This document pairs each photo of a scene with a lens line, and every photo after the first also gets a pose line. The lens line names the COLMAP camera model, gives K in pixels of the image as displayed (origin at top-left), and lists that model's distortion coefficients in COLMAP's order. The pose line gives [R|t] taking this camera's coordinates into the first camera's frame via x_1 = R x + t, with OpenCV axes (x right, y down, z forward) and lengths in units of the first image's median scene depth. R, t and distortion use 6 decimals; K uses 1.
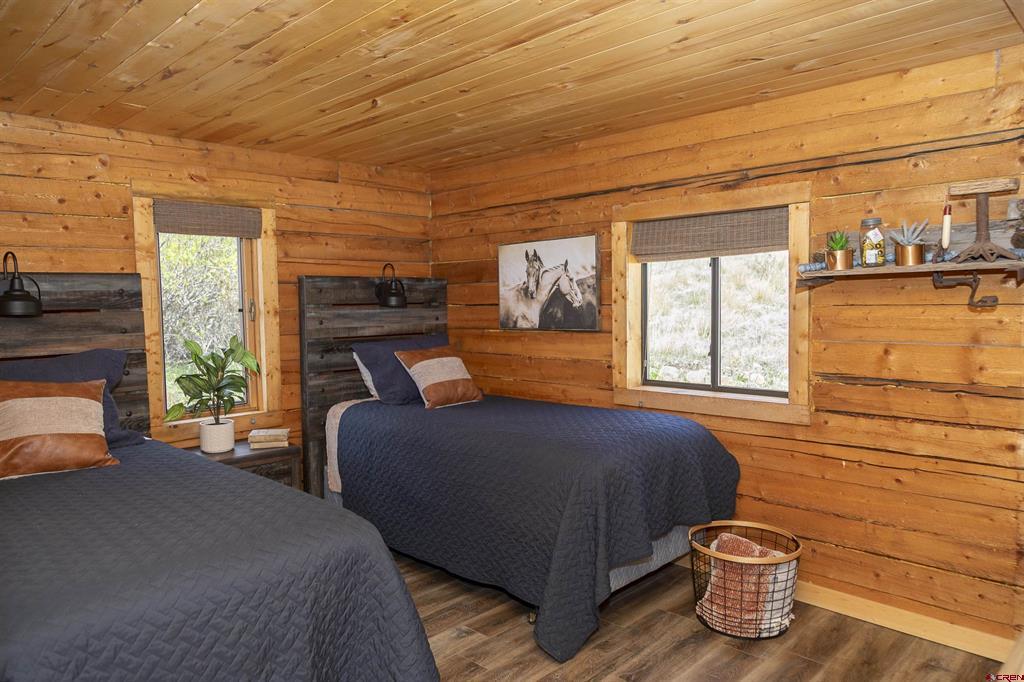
lens RADIAL K [[680.7, 0, 546.4], [0, 680.7, 340.7], [0, 0, 1]] dist [0.013012, 0.005234]
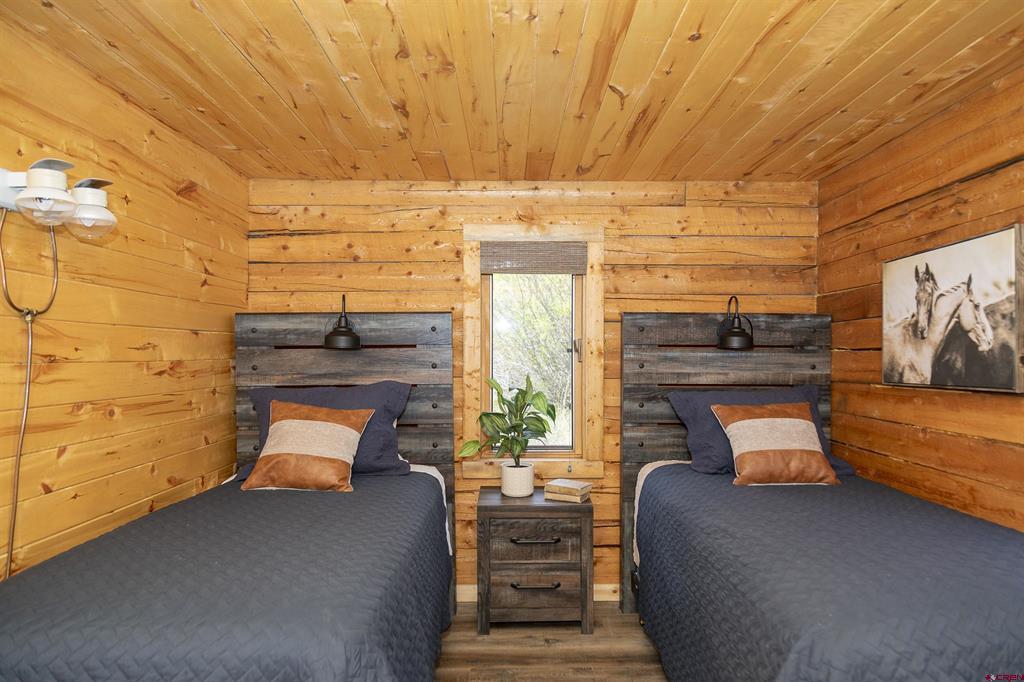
lens RADIAL K [[680.7, 0, 517.6], [0, 680.7, 344.9], [0, 0, 1]] dist [0.013012, 0.005234]
pose [[0.703146, 0.006913, -0.711011, 0.176013], [-0.055472, 0.997438, -0.045161, -0.005166], [0.708878, 0.071196, 0.701729, 0.274992]]
